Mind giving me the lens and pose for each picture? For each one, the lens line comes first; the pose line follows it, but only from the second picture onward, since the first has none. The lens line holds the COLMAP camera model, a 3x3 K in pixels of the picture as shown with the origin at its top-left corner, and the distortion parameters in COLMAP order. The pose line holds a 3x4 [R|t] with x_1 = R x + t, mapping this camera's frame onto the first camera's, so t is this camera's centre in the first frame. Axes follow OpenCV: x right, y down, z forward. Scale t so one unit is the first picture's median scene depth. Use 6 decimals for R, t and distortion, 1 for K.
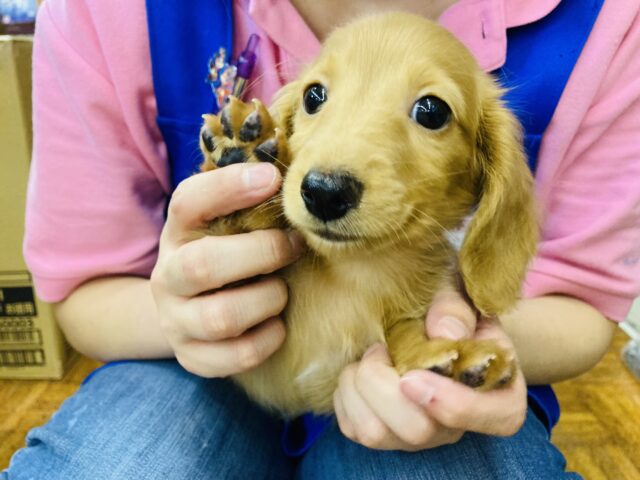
lens RADIAL K [[514.1, 0, 321.2], [0, 514.1, 237.7], [0, 0, 1]] dist [0.011762, 0.004705]
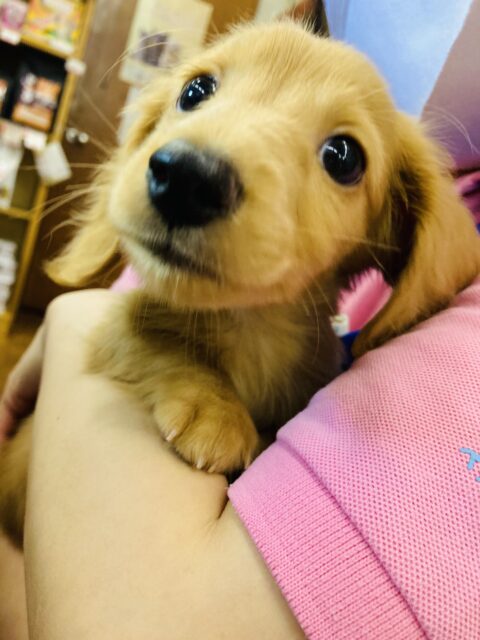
lens RADIAL K [[514.1, 0, 239.8], [0, 514.1, 320.9], [0, 0, 1]] dist [0.011762, 0.004705]
pose [[0.939680, 0.285118, 0.188969, 0.000475], [-0.267444, 0.956834, -0.113769, 0.120342], [-0.213250, 0.056367, 0.975370, 0.388972]]
